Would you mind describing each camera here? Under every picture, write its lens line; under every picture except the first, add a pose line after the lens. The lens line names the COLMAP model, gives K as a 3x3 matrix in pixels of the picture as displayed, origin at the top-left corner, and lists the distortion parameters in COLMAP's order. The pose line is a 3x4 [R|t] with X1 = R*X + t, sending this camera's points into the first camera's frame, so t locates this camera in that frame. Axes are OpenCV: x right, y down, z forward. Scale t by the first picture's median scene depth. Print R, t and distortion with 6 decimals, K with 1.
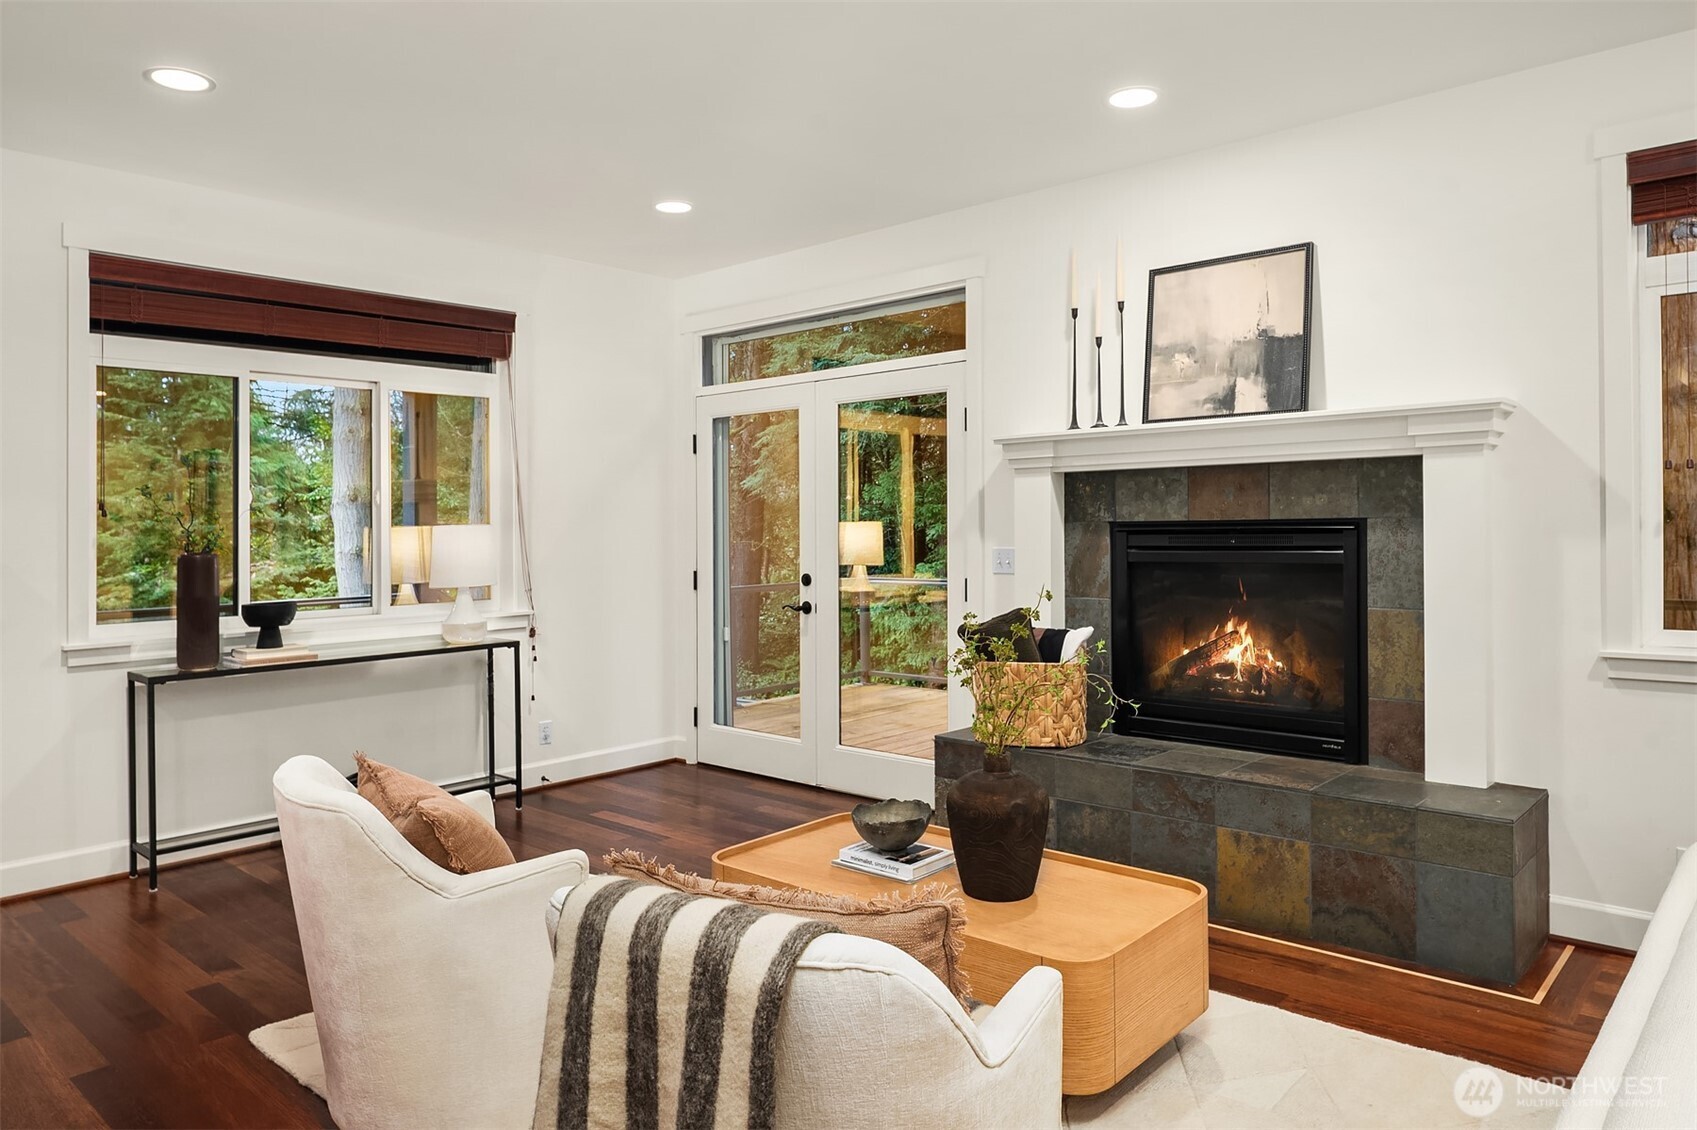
lens RADIAL K [[1108.6, 0, 846.5], [0, 1108.6, 512.0], [0, 0, 1]] dist [-0.003069, 0.000170]
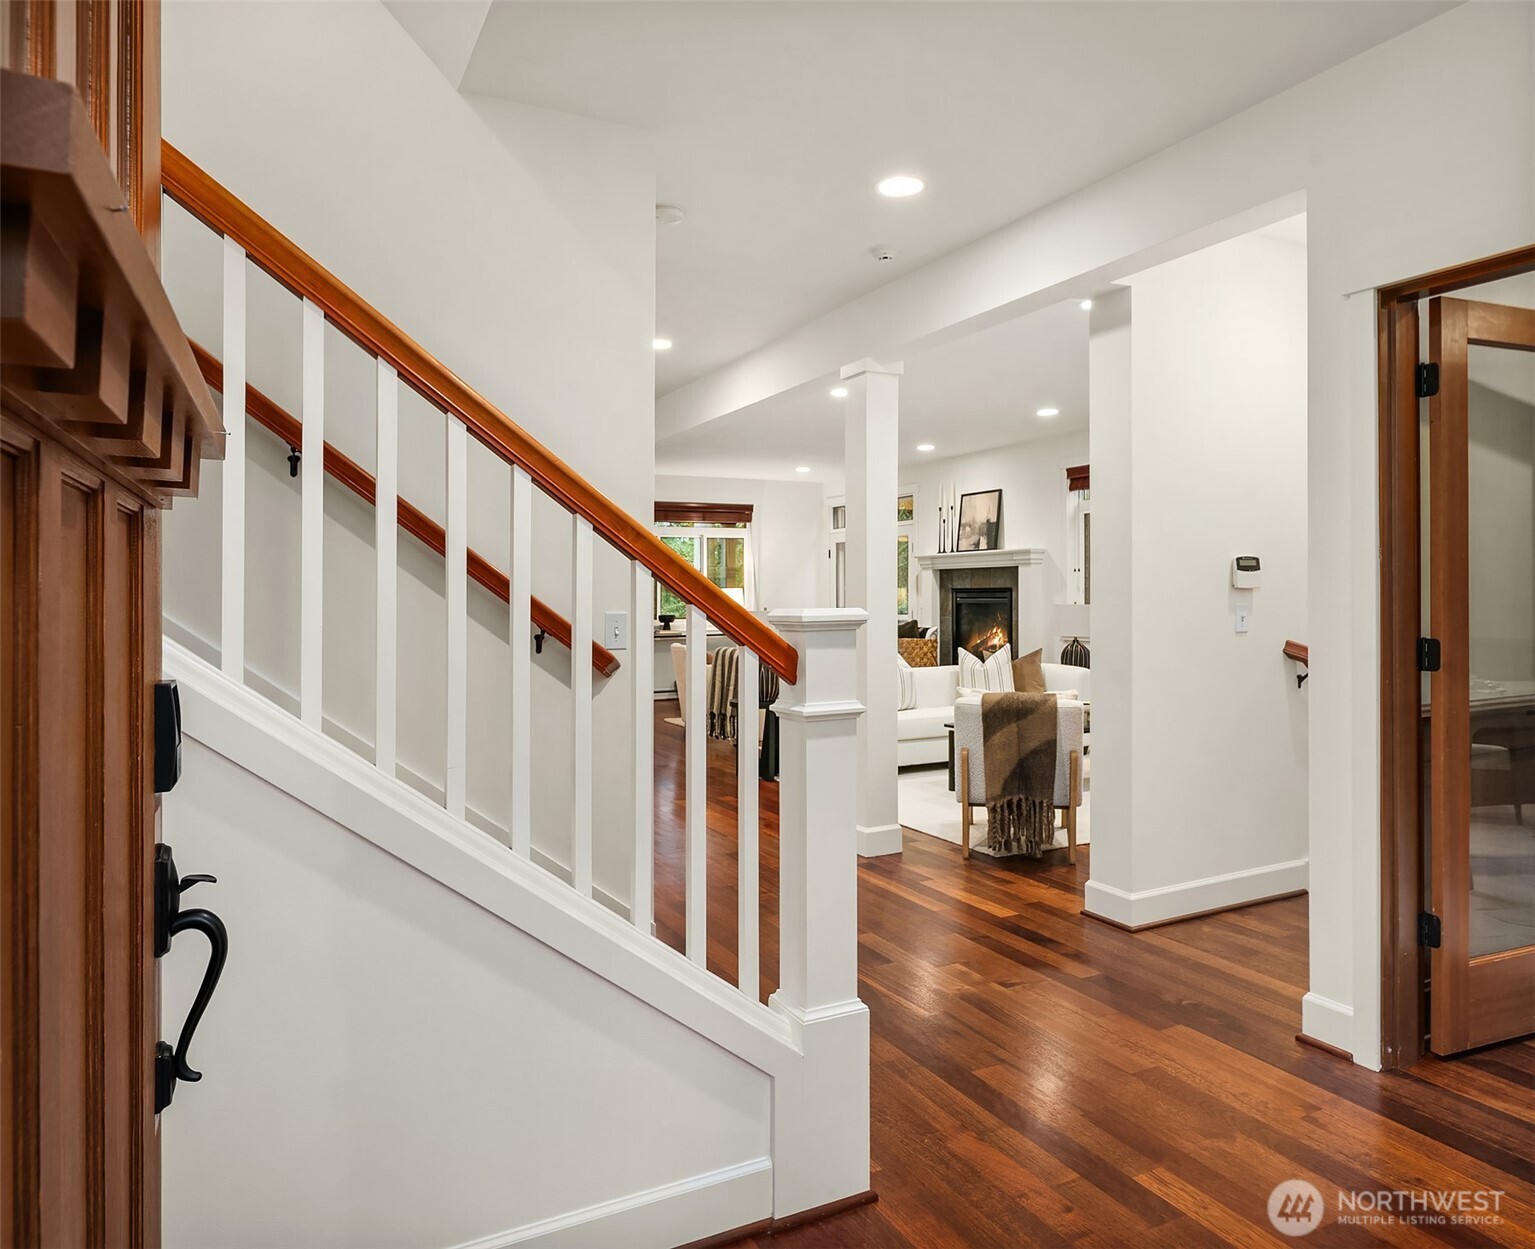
lens RADIAL K [[1094.7, 0, 767.5], [0, 1094.7, 624.5], [0, 0, 1]] dist [-0.000154, -0.000044]
pose [[0.928540, 0.022773, -0.370532, 0.841176], [-0.007900, 0.999103, 0.041608, -0.010450], [0.371147, -0.035707, 0.927887, -1.674271]]
